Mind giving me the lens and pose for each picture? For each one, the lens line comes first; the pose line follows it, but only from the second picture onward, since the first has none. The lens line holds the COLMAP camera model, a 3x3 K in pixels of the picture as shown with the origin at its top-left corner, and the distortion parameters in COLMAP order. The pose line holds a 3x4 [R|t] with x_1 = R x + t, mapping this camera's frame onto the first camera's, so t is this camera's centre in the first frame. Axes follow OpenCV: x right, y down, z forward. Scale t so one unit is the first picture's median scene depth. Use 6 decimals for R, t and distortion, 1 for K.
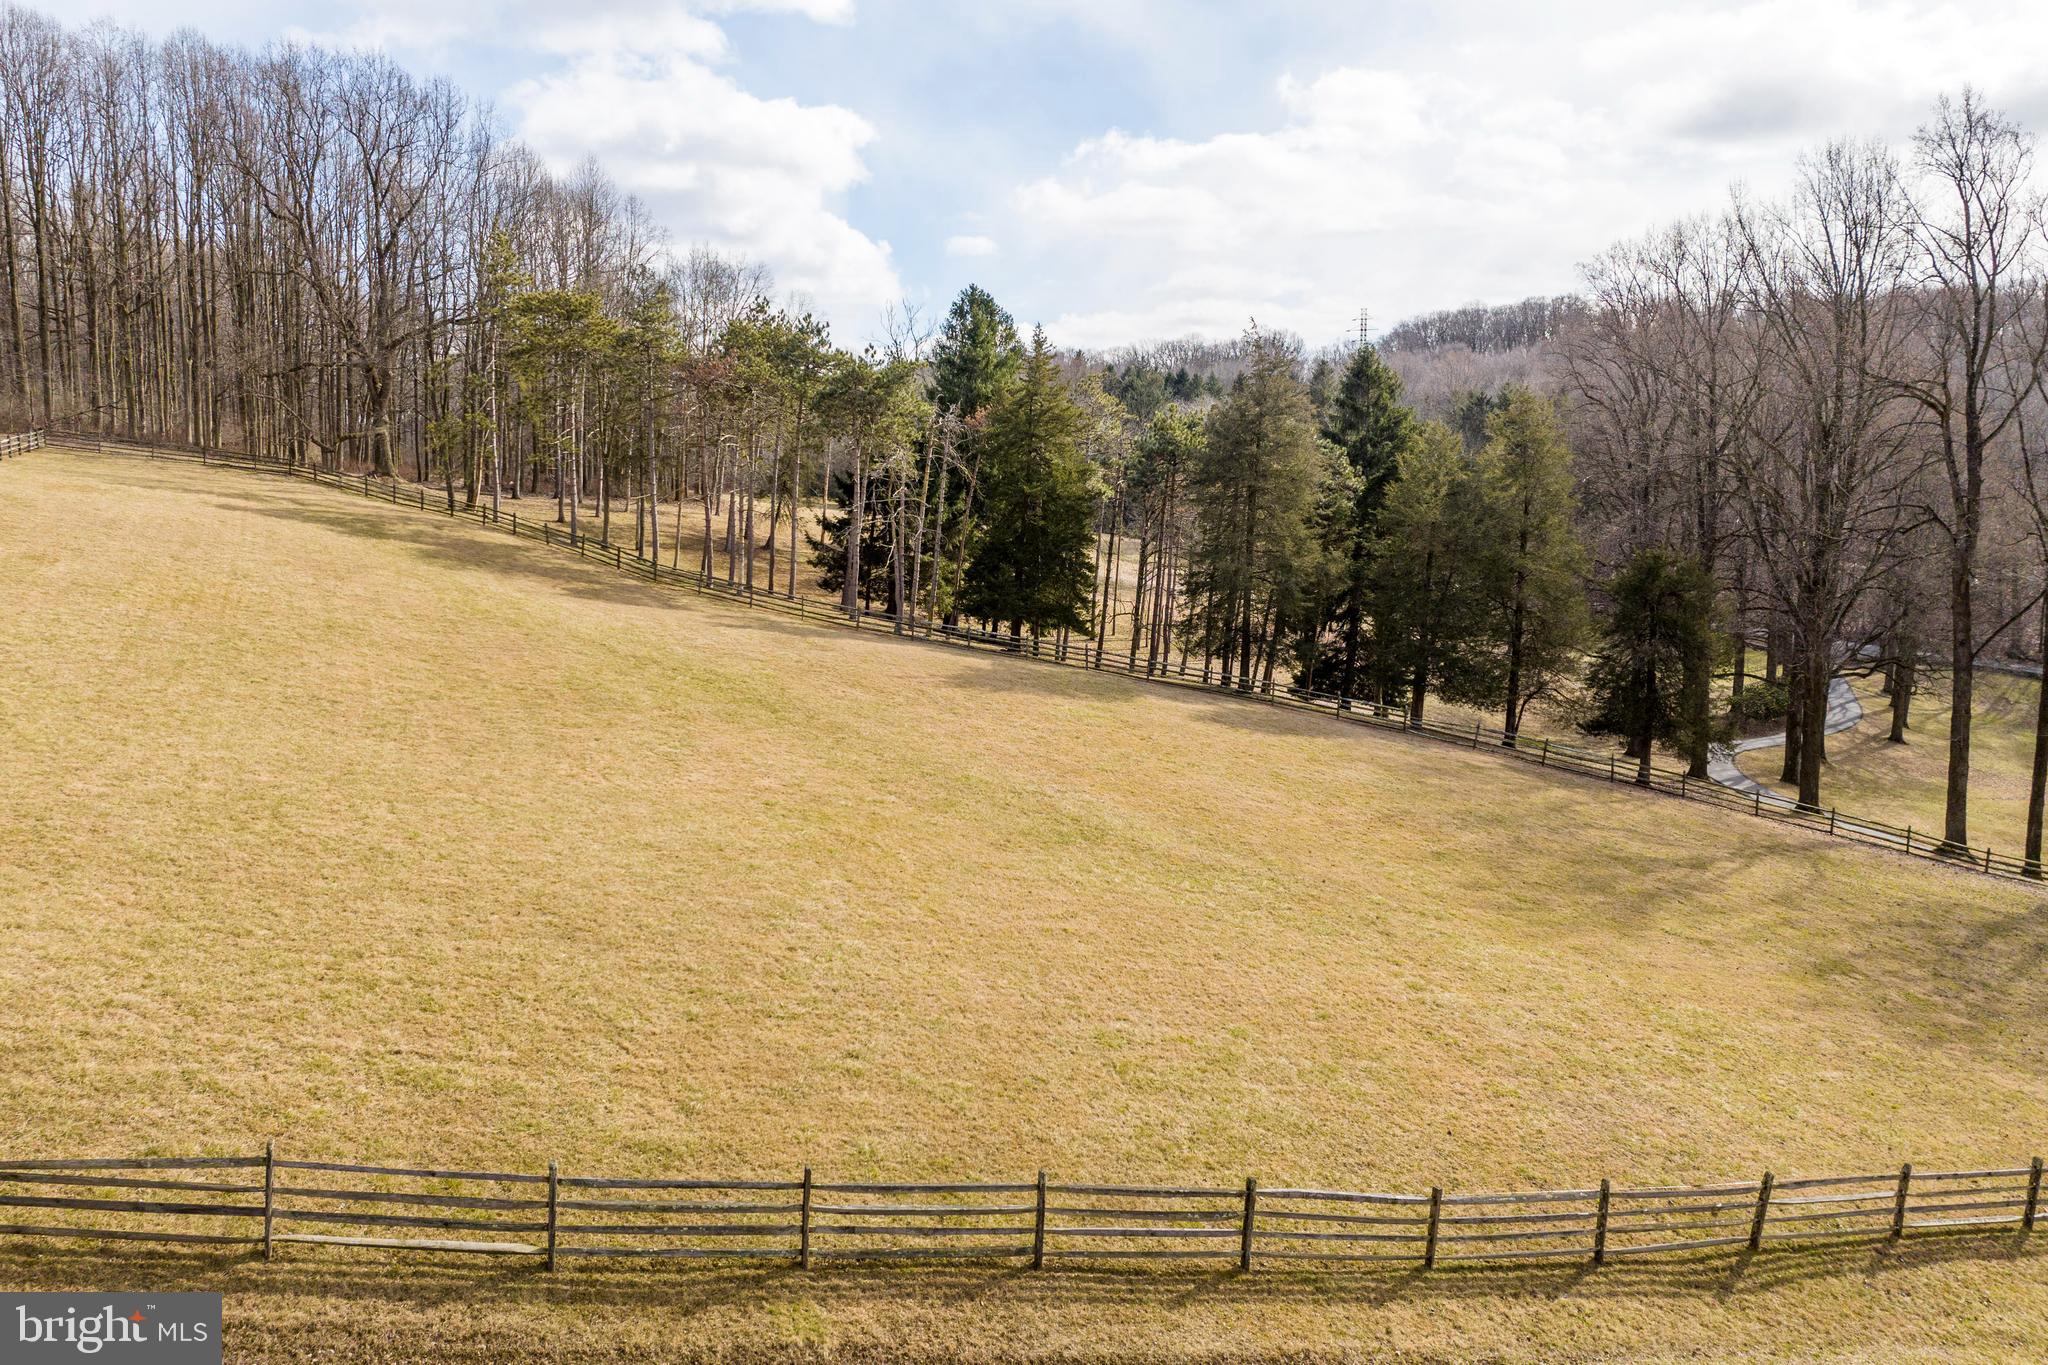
lens RADIAL K [[1445.5, 0, 1010.3], [0, 1445.5, 630.6], [0, 0, 1]] dist [-0.031291, 0.002157]
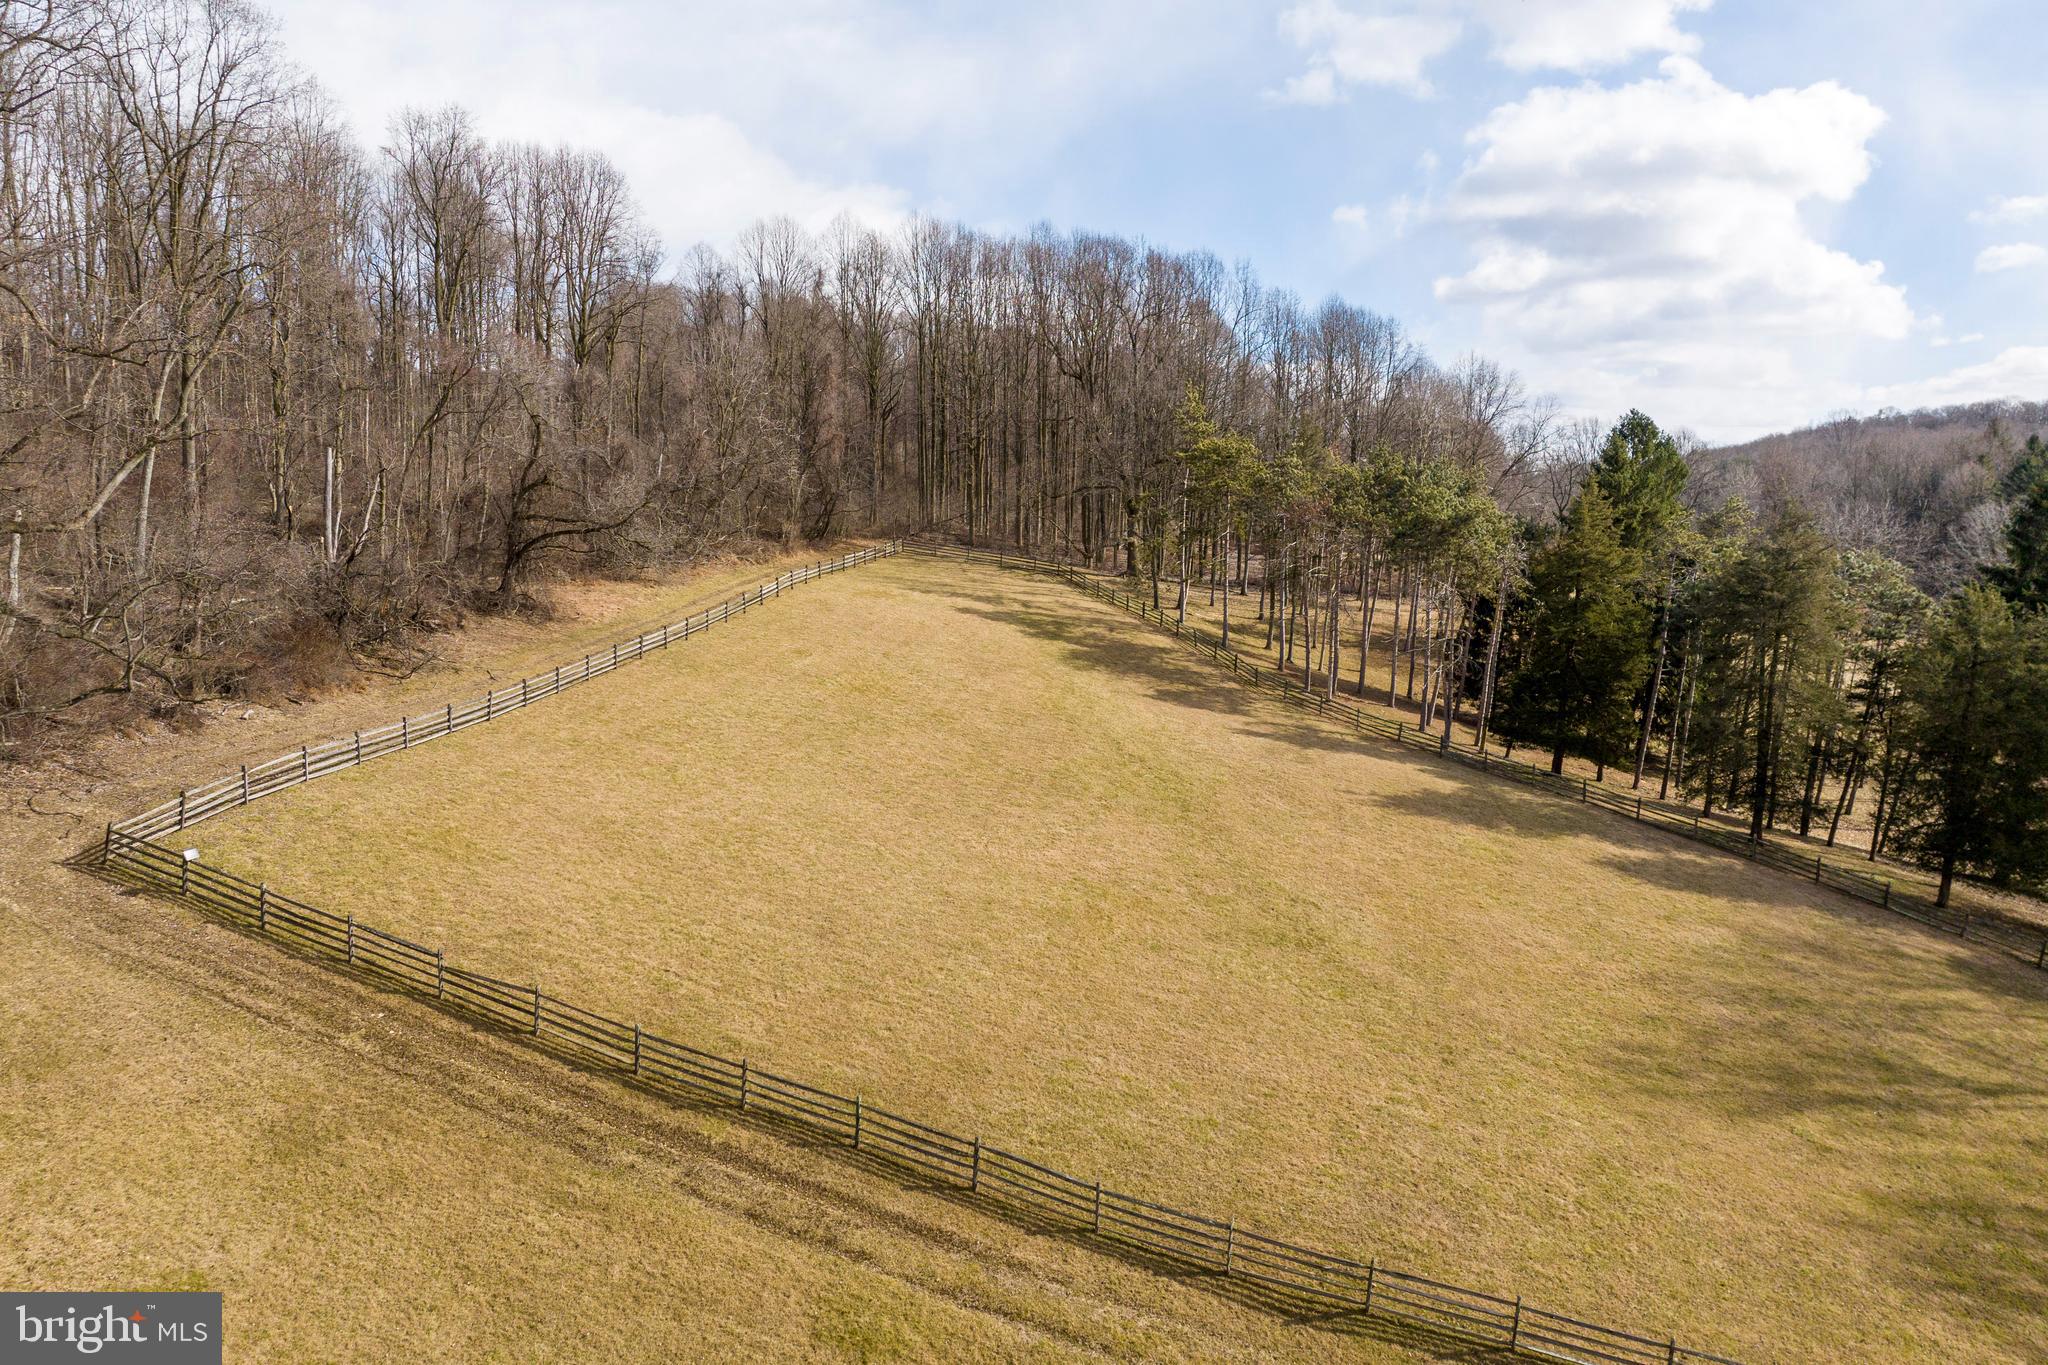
lens RADIAL K [[1445.5, 0, 1010.3], [0, 1445.5, 630.6], [0, 0, 1]] dist [-0.031291, 0.002157]
pose [[0.807393, 0.050768, -0.587825, 0.715067], [-0.072076, 0.997316, -0.012865, -0.119746], [0.585594, 0.052756, 0.808886, -0.235148]]
